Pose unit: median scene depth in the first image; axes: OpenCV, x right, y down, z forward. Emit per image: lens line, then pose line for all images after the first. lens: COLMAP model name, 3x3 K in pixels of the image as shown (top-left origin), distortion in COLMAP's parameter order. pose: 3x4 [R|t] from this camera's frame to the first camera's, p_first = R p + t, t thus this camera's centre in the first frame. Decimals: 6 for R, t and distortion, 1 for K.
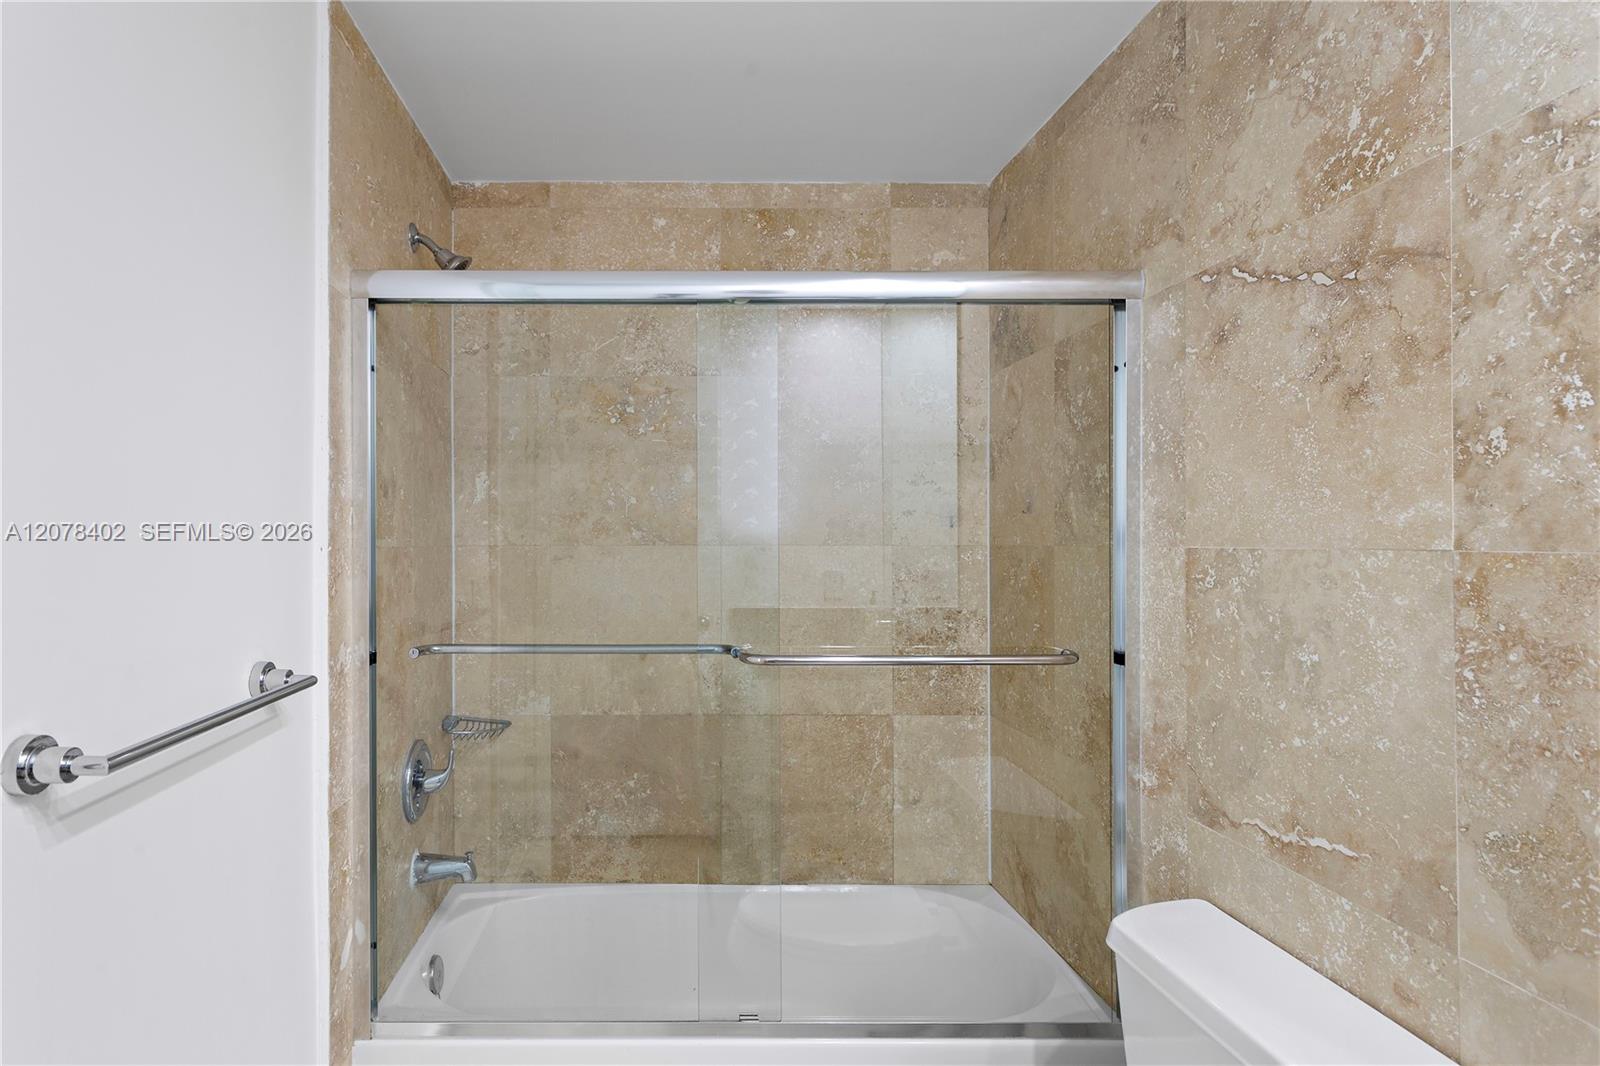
lens RADIAL K [[772.7, 0, 801.0], [0, 772.7, 534.5], [0, 0, 1]] dist [0.000896, 0.001410]
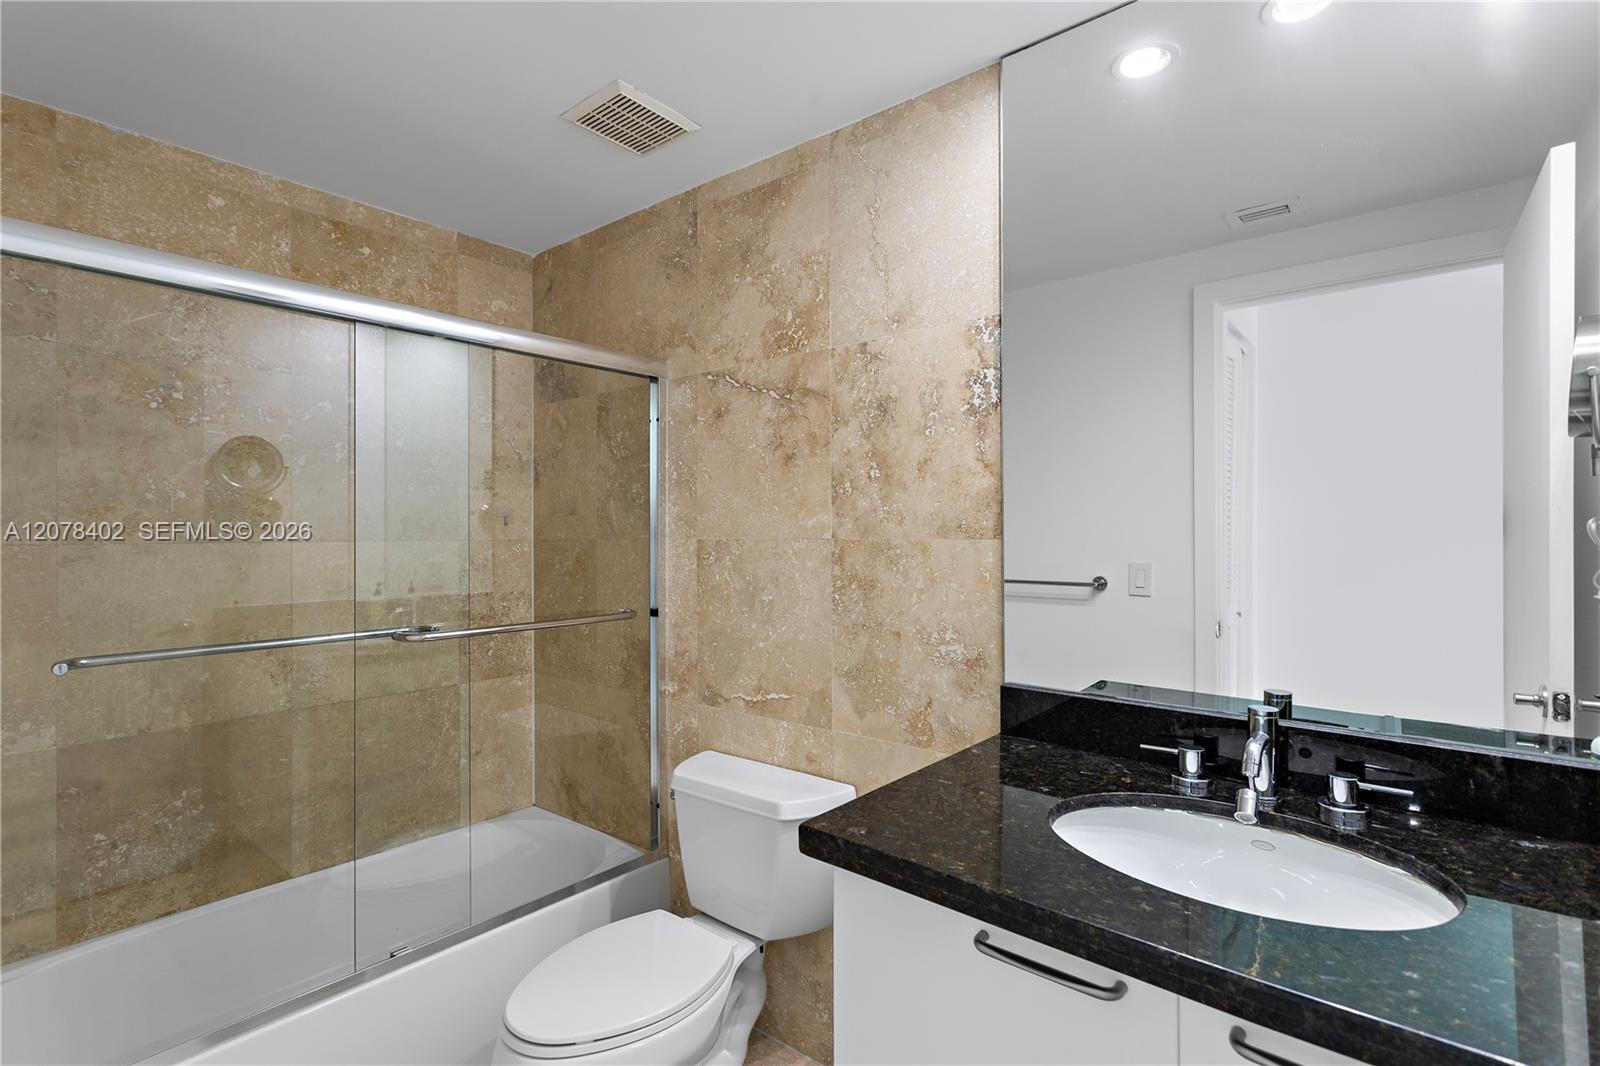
lens RADIAL K [[772.7, 0, 797.8], [0, 772.7, 530.3], [0, 0, 1]] dist [0.000896, 0.001410]
pose [[0.640686, -0.001381, 0.767801, -0.503698], [-0.000136, 0.999998, 0.001913, -0.003777], [-0.767803, -0.001330, 0.640685, -0.168702]]
